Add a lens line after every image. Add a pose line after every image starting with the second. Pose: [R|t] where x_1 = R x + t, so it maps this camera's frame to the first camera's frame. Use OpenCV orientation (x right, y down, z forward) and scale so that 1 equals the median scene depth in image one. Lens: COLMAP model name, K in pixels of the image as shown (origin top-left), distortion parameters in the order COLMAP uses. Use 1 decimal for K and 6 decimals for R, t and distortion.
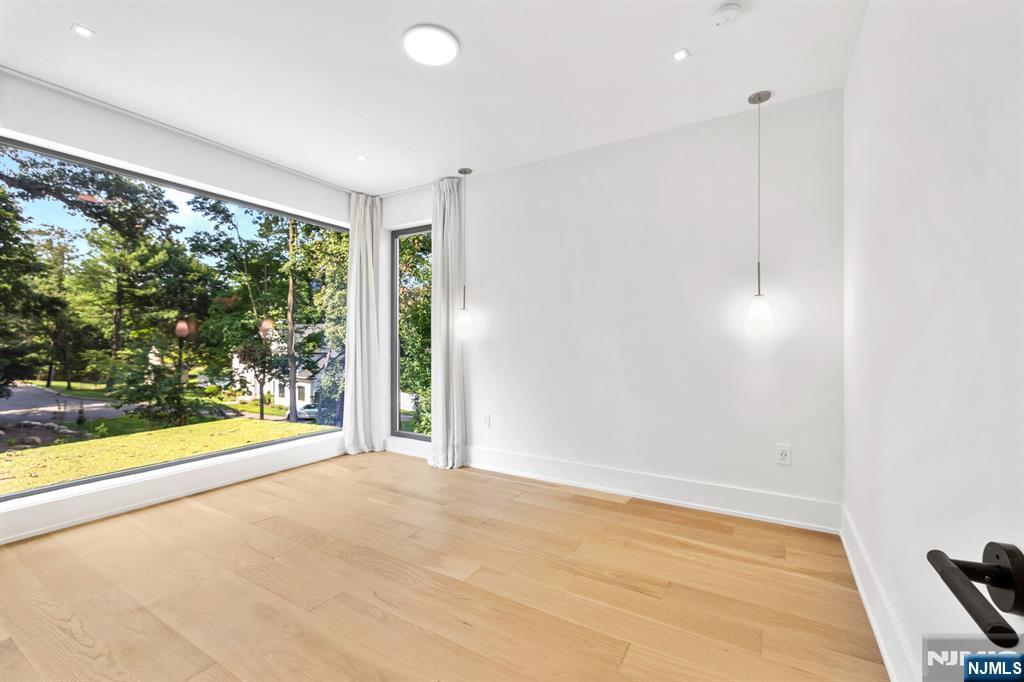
lens RADIAL K [[440.5, 0, 511.9], [0, 440.5, 341.5], [0, 0, 1]] dist [0.001365, -0.000146]
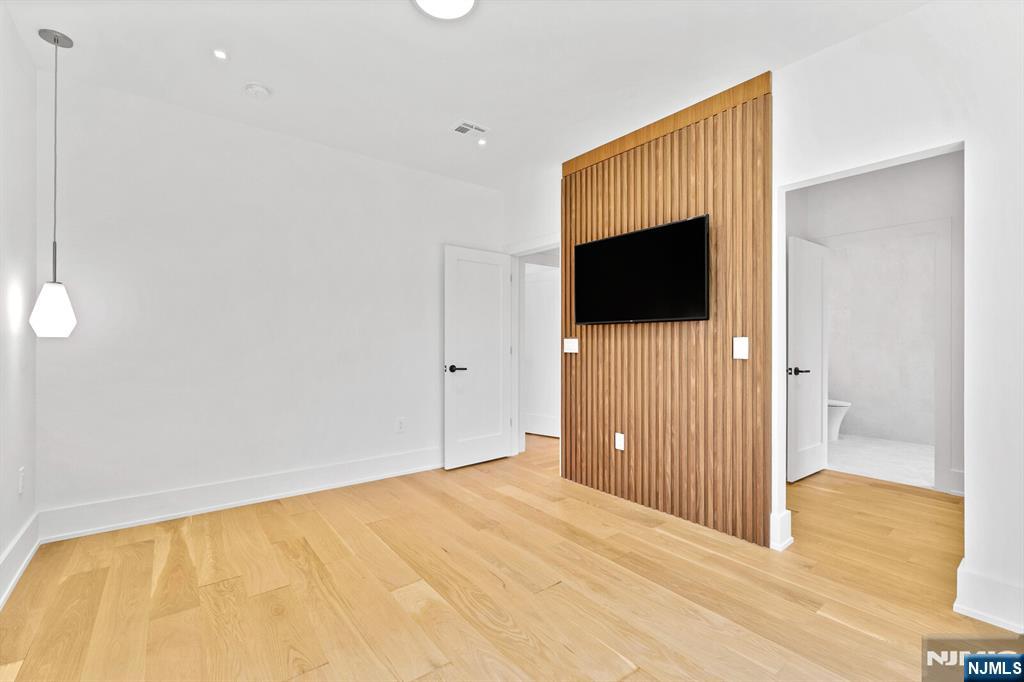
lens RADIAL K [[440.5, 0, 512.6], [0, 440.5, 339.4], [0, 0, 1]] dist [0.001365, -0.000146]
pose [[-0.931256, -0.005947, 0.364317, -0.623725], [-0.005050, 0.999981, 0.003417, -0.008904], [-0.364331, 0.001342, -0.931269, 1.742406]]
